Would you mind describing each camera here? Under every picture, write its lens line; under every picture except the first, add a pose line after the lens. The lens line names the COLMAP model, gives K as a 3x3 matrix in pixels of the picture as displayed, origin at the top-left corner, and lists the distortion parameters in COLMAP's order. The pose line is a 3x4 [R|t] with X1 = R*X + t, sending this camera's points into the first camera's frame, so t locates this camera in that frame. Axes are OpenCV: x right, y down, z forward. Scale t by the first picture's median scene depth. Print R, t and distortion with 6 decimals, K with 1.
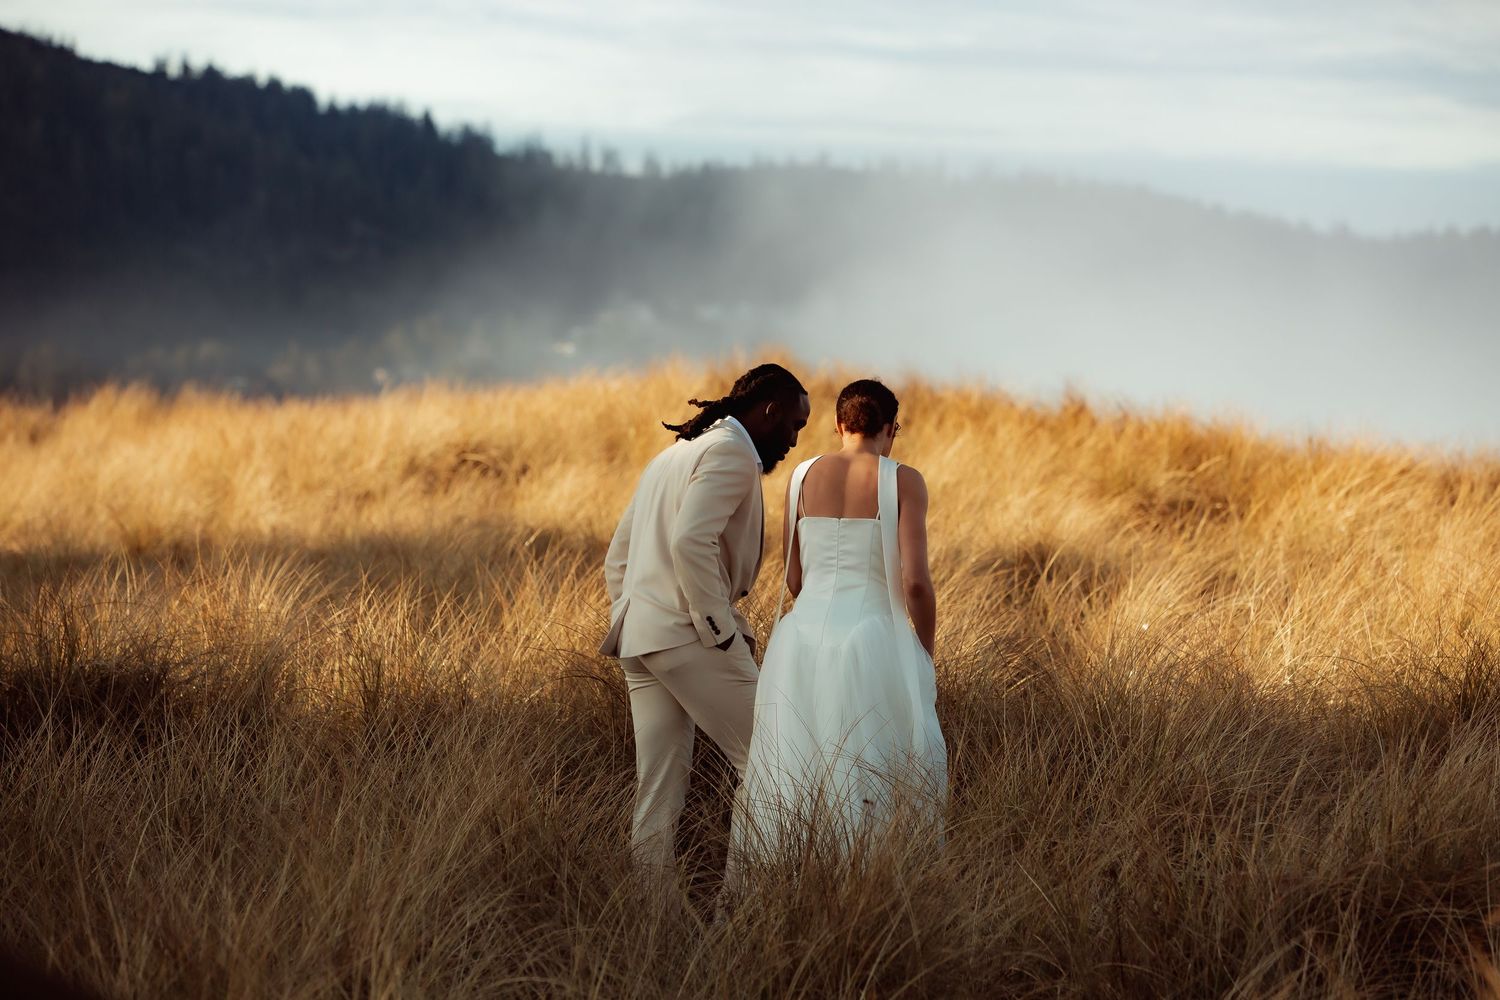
lens RADIAL K [[6046.4, 0, 750.1], [0, 6046.4, 500.3], [0, 0, 1]] dist [-0.054399, 0.000000]
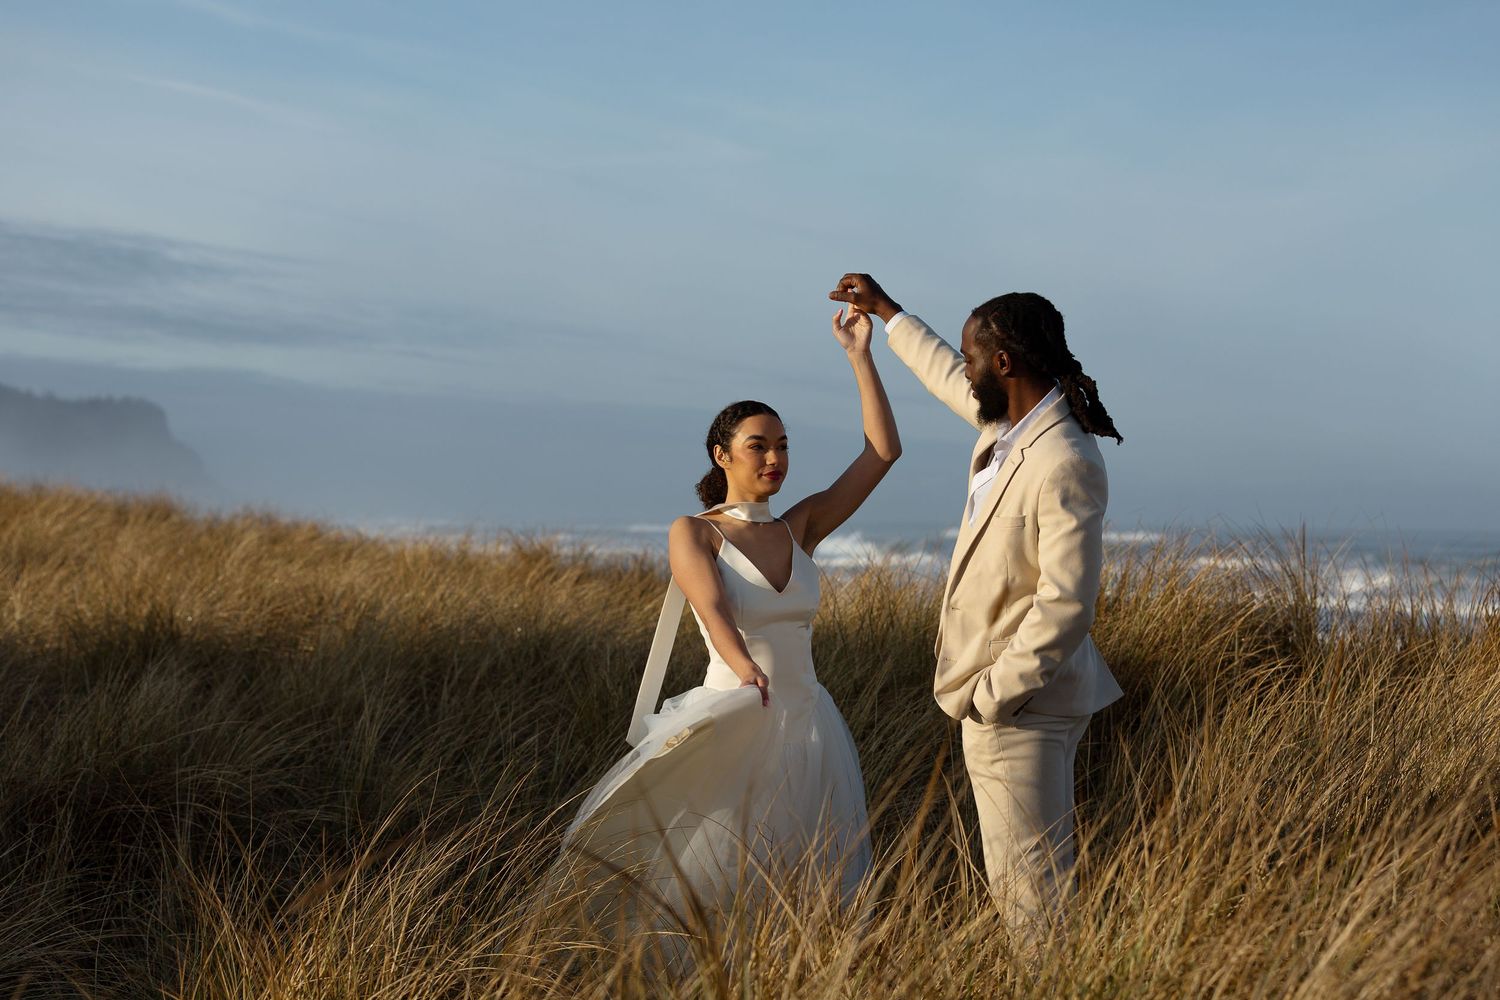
lens RADIAL K [[3044.1, 0, 749.7], [0, 3044.1, 501.8], [0, 0, 1]] dist [0.250689, 0.000000]
pose [[0.948311, 0.026723, 0.316216, 0.017507], [-0.022384, 0.999599, -0.017344, 0.006946], [-0.316552, 0.009370, 0.948529, 0.207845]]
